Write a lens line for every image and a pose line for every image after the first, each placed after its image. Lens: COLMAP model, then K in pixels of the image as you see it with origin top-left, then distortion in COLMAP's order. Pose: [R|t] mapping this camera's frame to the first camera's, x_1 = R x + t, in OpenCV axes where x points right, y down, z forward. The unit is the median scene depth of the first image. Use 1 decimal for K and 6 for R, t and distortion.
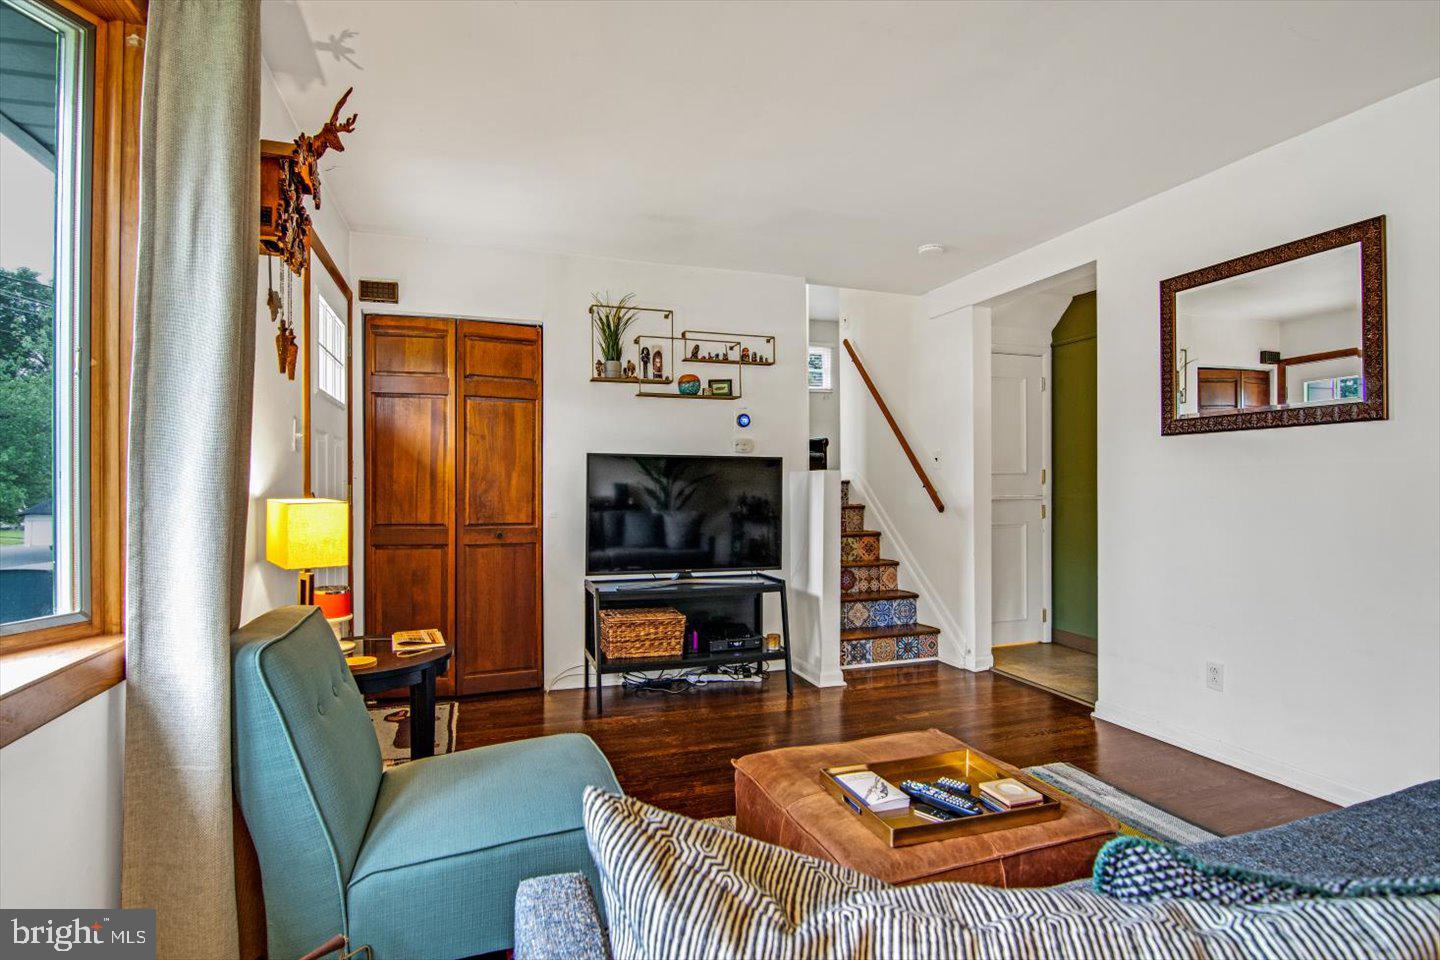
lens RADIAL K [[726.5, 0, 713.0], [0, 726.5, 483.8], [0, 0, 1]] dist [0.002740, -0.002471]
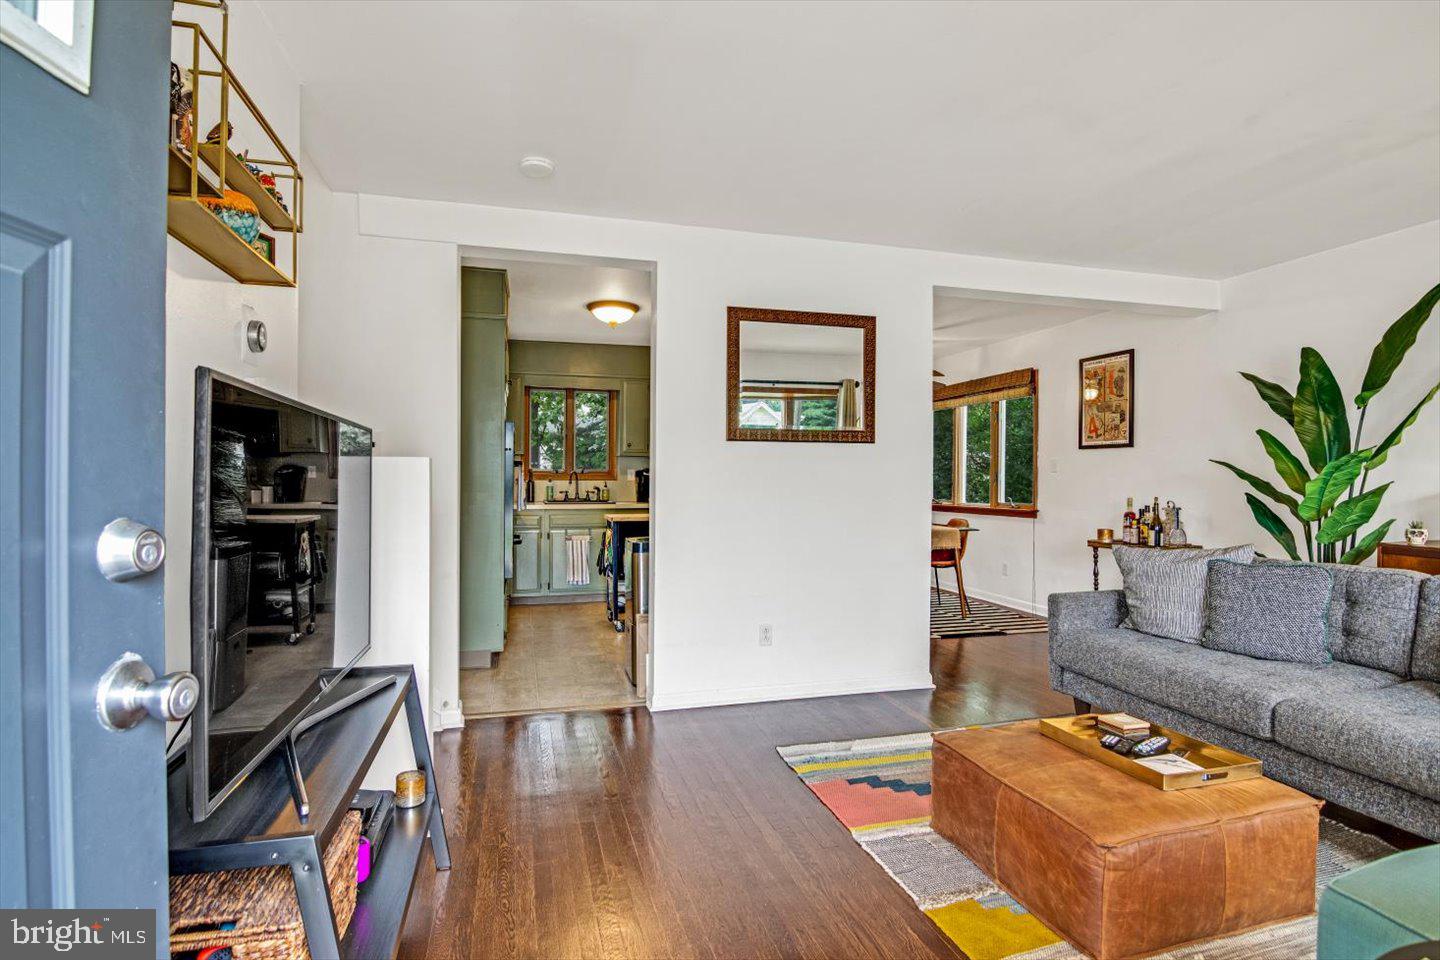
lens RADIAL K [[726.5, 0, 719.0], [0, 726.5, 476.3], [0, 0, 1]] dist [0.002740, -0.002471]
pose [[0.049047, 0.002103, 0.998794, -0.433722], [-0.005136, 0.999985, -0.001853, -0.005649], [-0.998783, -0.005039, 0.049057, 0.774112]]
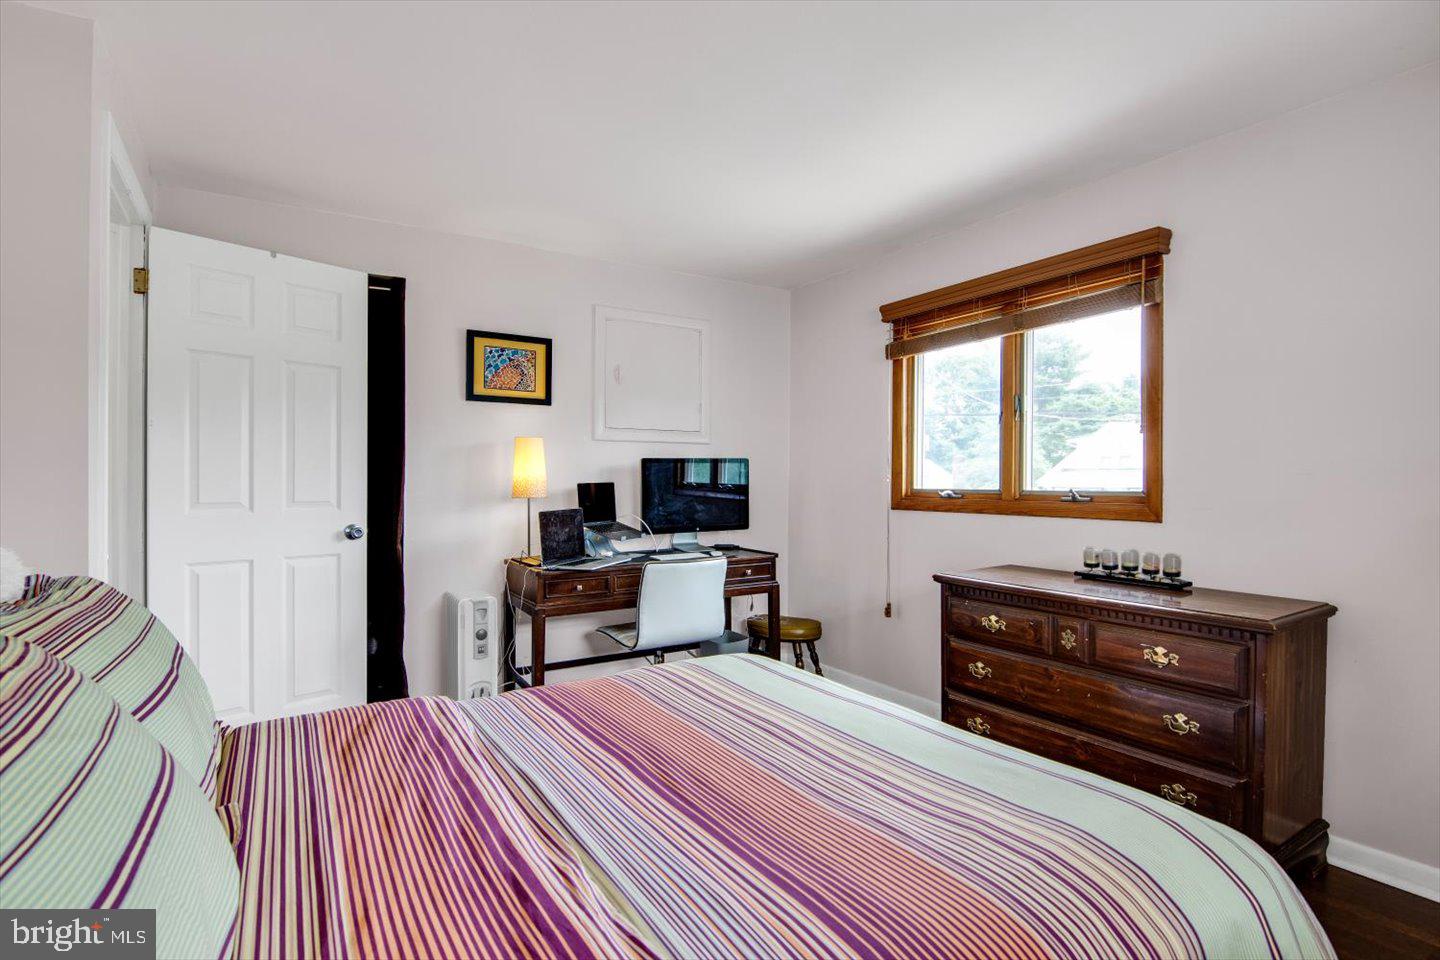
lens RADIAL K [[726.5, 0, 722.0], [0, 726.5, 481.9], [0, 0, 1]] dist [0.002740, -0.002471]
pose [[-0.215590, 0.000551, 0.976484, -1.349970], [-0.005612, 0.999983, -0.001804, 0.141979], [-0.976468, -0.005869, -0.215583, 0.583824]]
